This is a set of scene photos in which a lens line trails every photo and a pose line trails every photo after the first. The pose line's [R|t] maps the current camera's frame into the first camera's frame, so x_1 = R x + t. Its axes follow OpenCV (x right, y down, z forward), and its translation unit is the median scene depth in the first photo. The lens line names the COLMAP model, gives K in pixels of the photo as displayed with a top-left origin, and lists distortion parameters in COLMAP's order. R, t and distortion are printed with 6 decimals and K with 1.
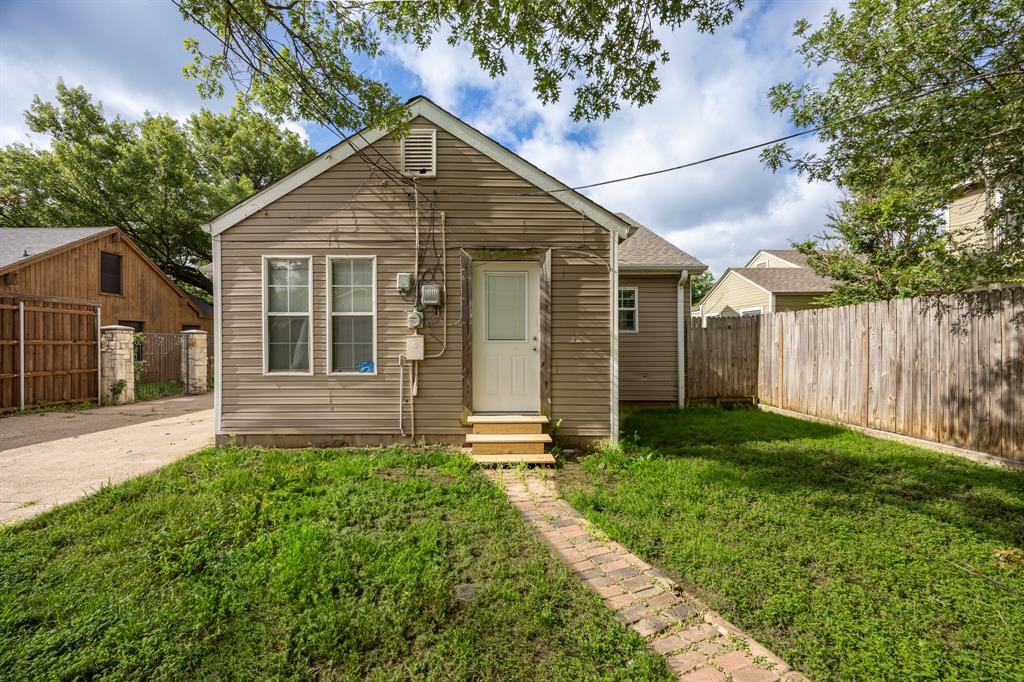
lens RADIAL K [[397.8, 0, 512.0], [0, 397.8, 341.0], [0, 0, 1]] dist [-0.001493, 0.000117]
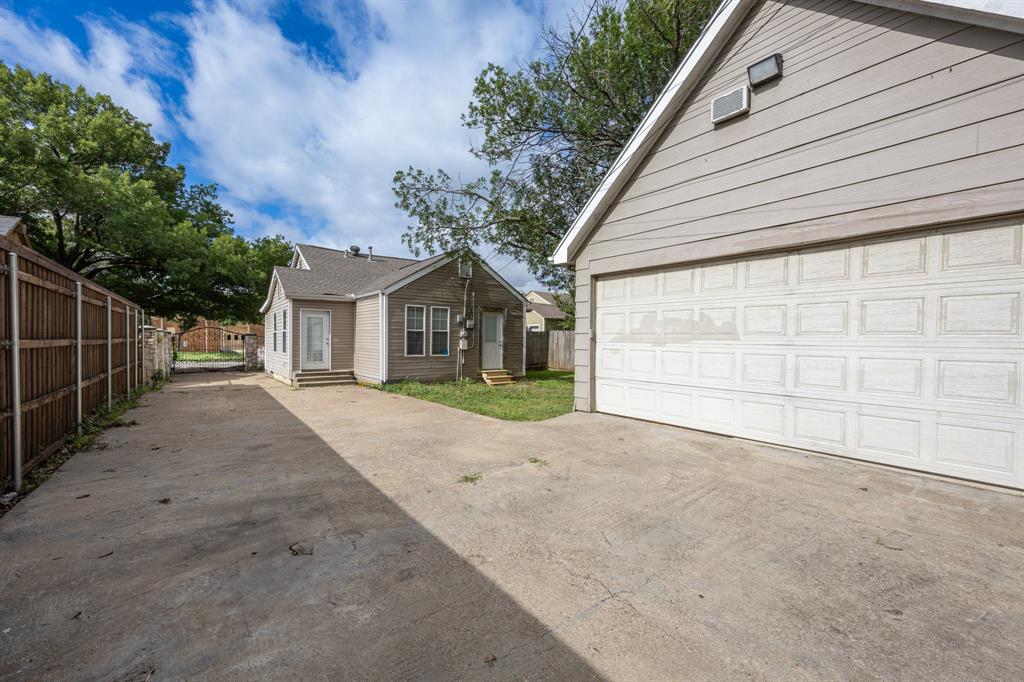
lens RADIAL K [[409.1, 0, 512.0], [0, 409.1, 341.0], [0, 0, 1]] dist [0.010684, -0.000382]
pose [[0.805058, 0.007216, 0.593153, -1.532496], [-0.013869, 0.999882, 0.006660, -0.028813], [-0.593035, -0.013588, 0.805062, -1.277636]]
